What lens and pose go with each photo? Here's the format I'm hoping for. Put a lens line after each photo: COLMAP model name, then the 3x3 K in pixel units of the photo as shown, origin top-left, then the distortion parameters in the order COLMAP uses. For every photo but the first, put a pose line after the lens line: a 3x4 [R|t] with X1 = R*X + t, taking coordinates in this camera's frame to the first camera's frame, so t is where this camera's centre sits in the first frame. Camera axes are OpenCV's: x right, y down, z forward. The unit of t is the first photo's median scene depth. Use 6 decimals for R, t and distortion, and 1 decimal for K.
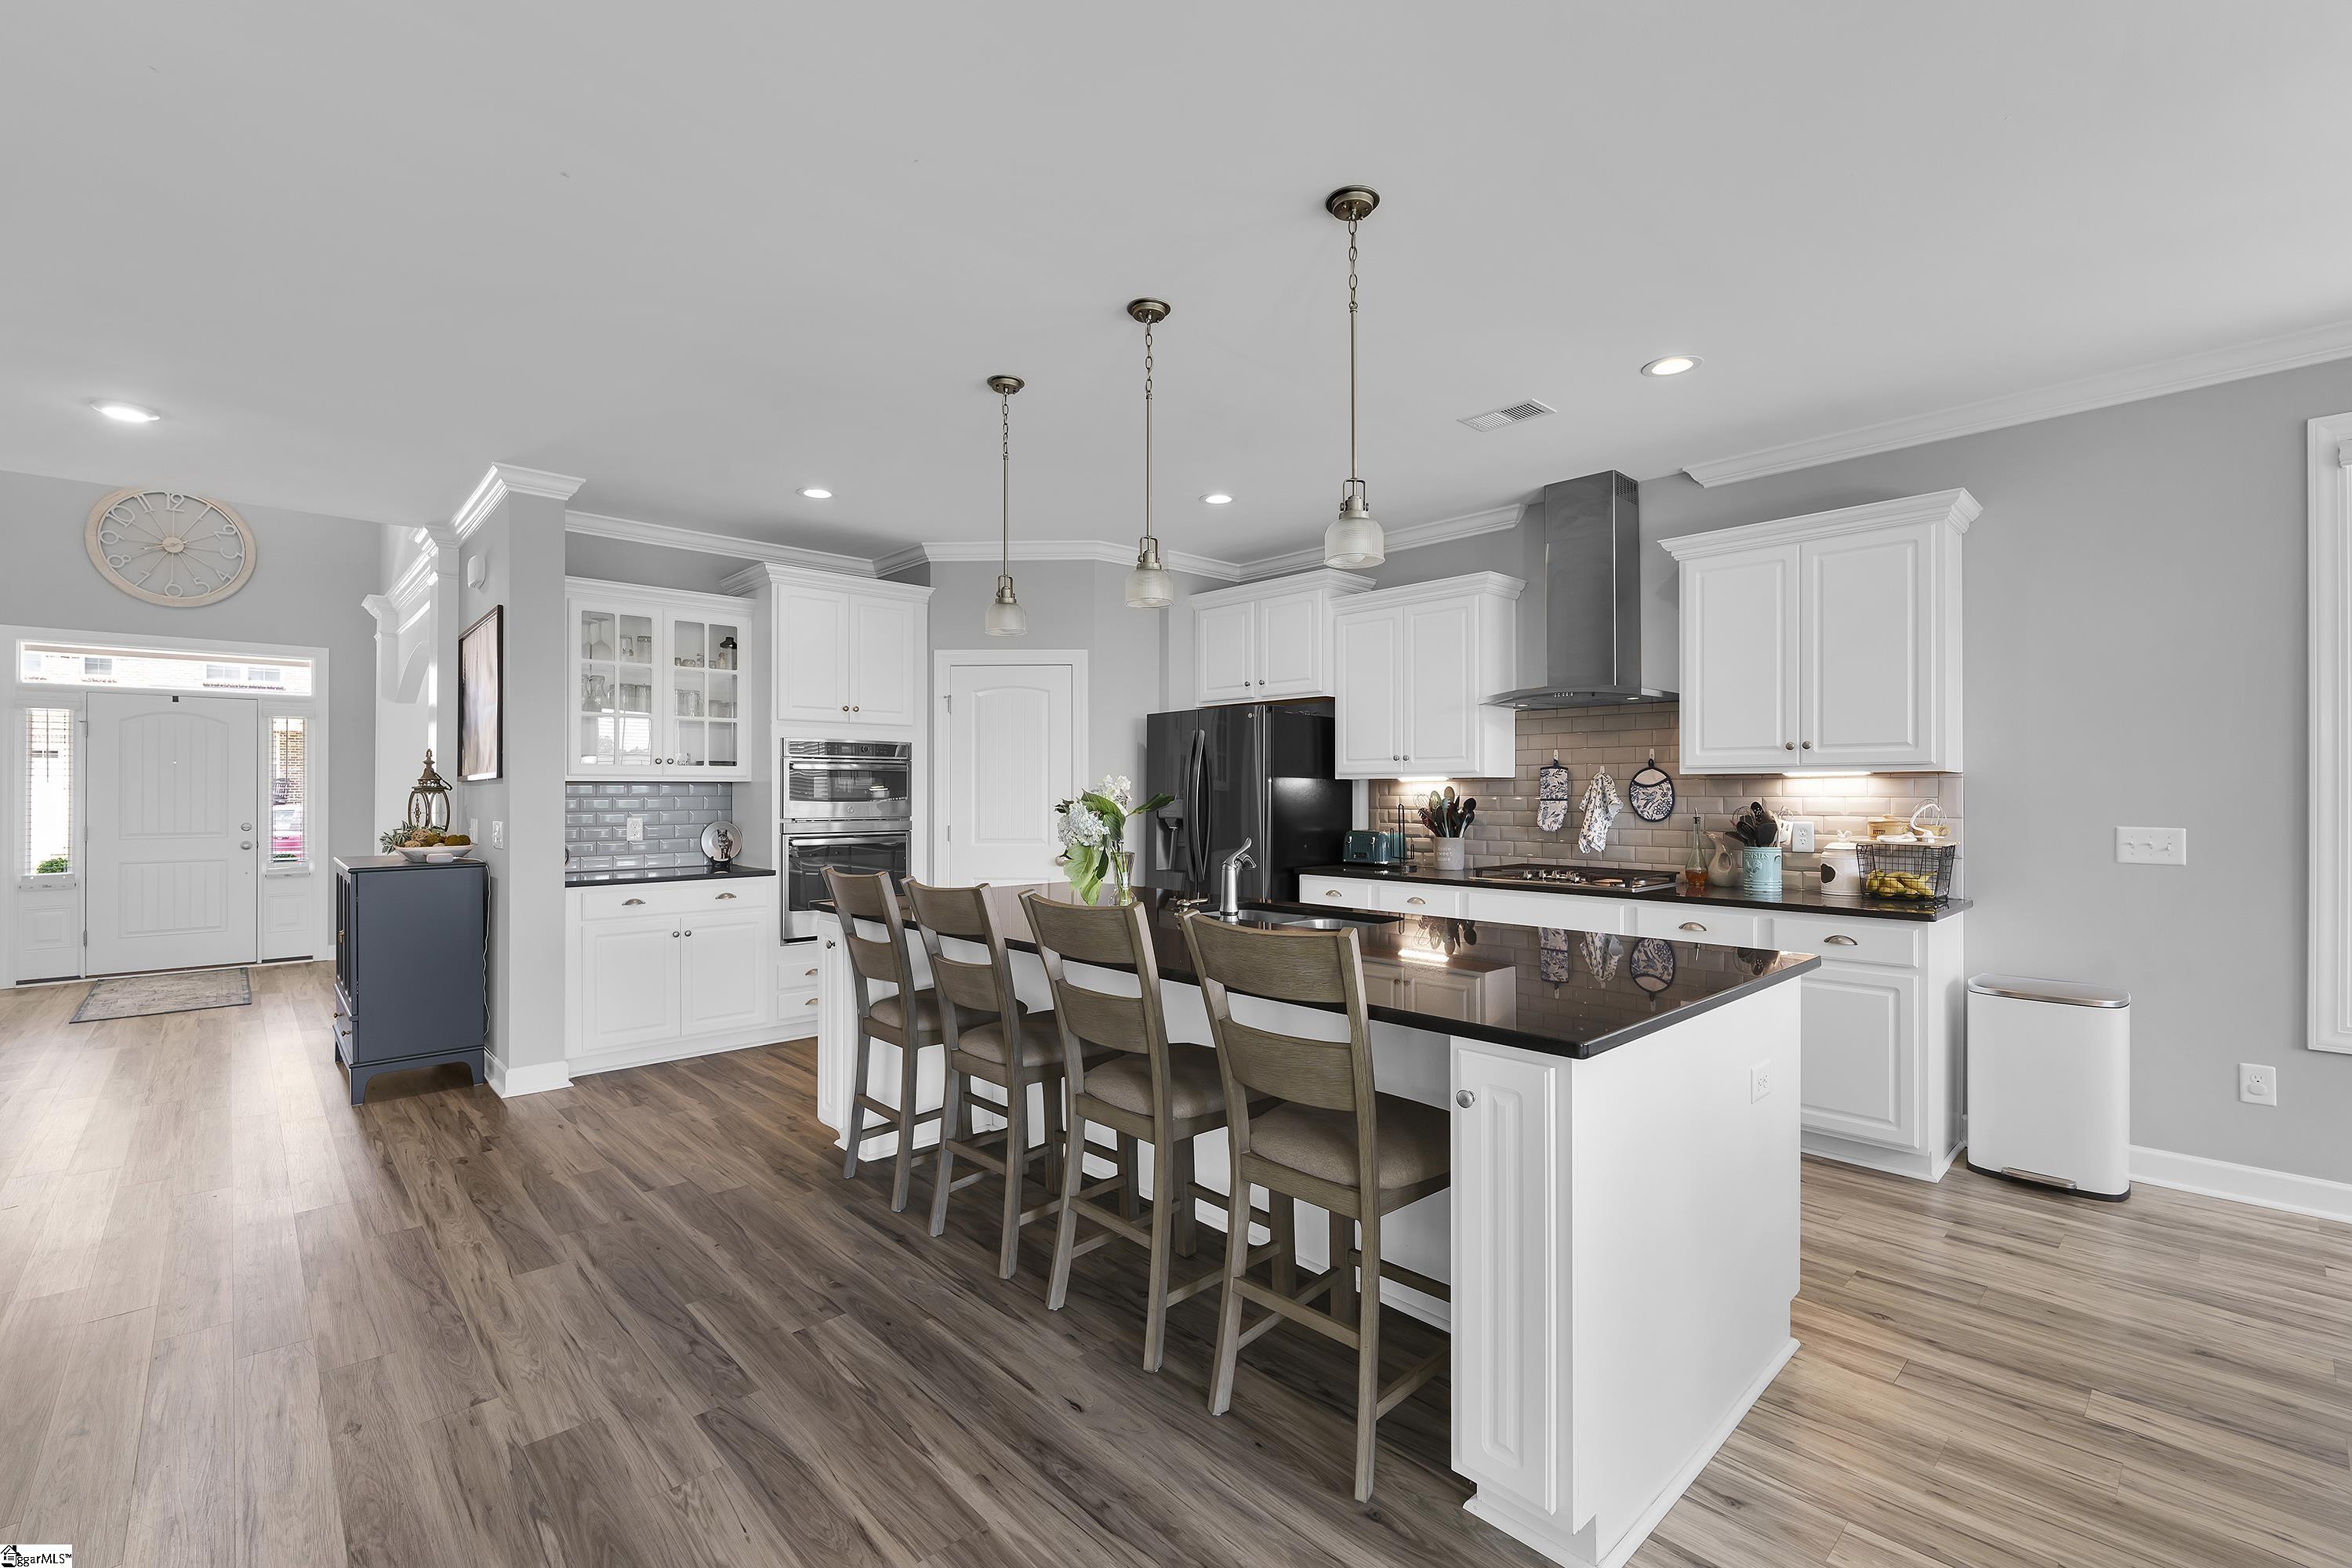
lens RADIAL K [[1033.3, 0, 1172.8], [0, 1033.3, 787.5], [0, 0, 1]] dist [-0.005201, -0.000950]
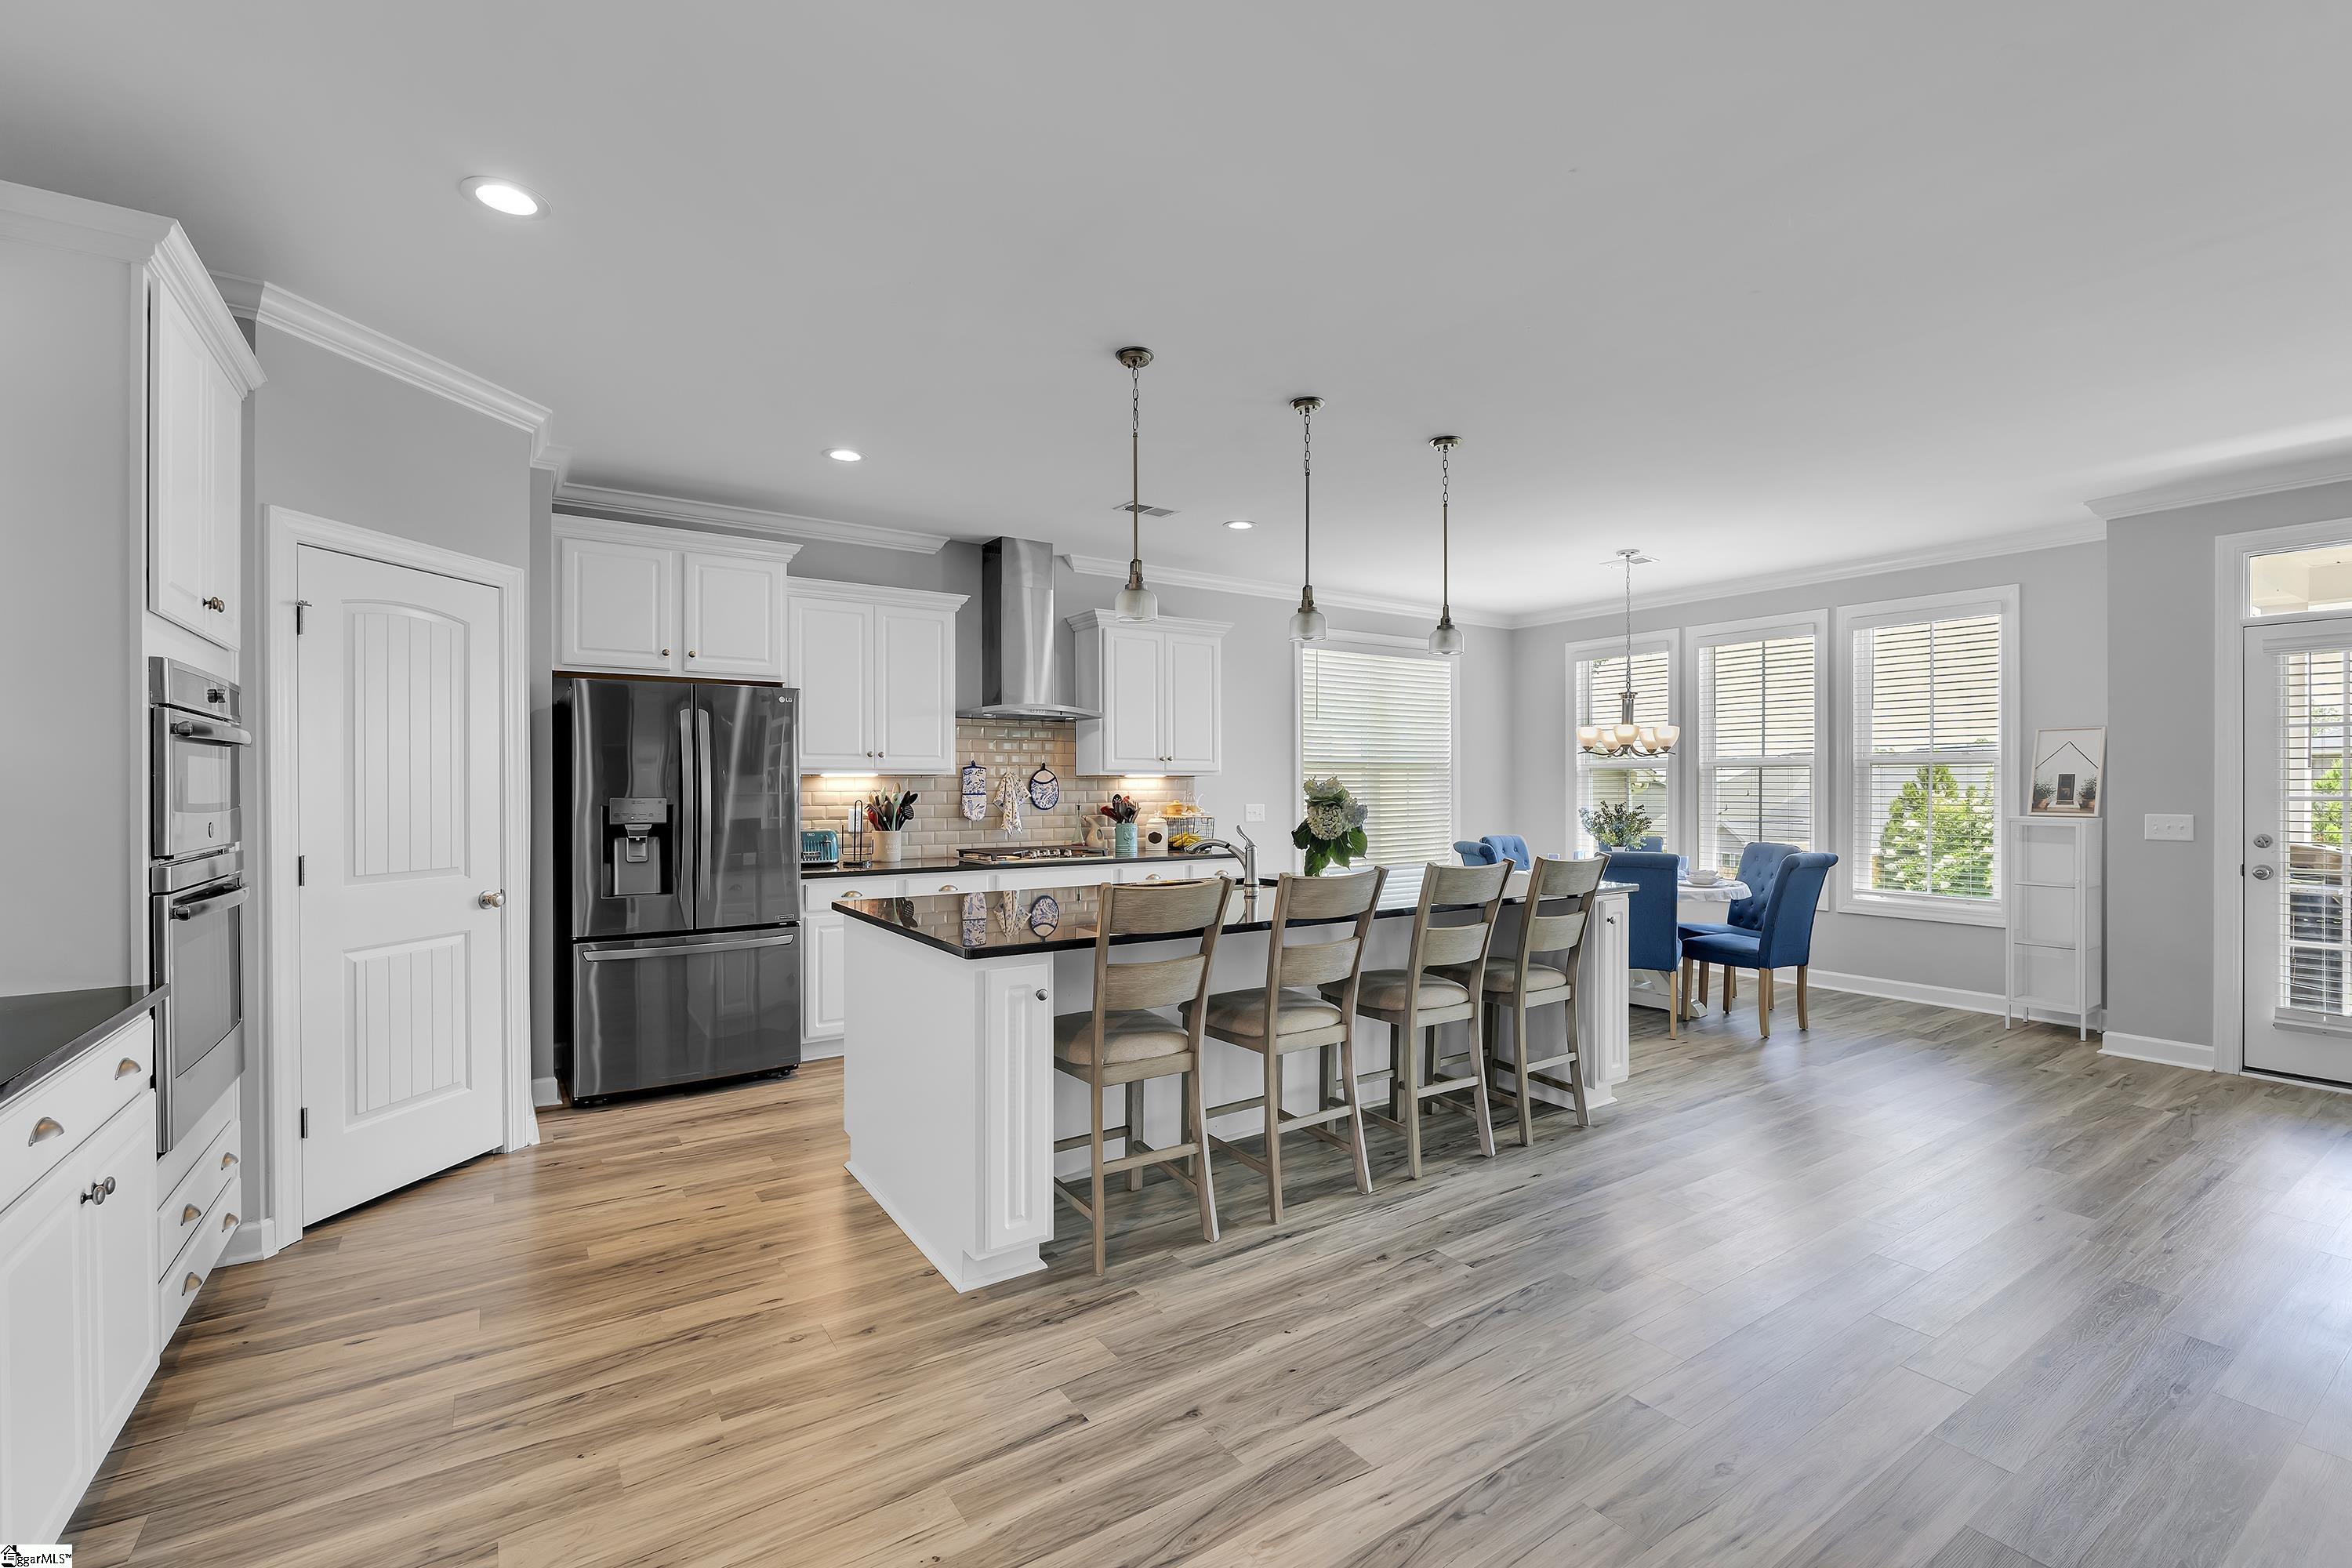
lens RADIAL K [[1033.3, 0, 1177.0], [0, 1033.3, 786.3], [0, 0, 1]] dist [-0.005201, -0.000950]
pose [[0.147280, -0.001560, 0.989094, -0.976985], [-0.002438, 0.999995, 0.001940, -0.000441], [-0.989092, -0.002697, 0.147275, 0.736081]]
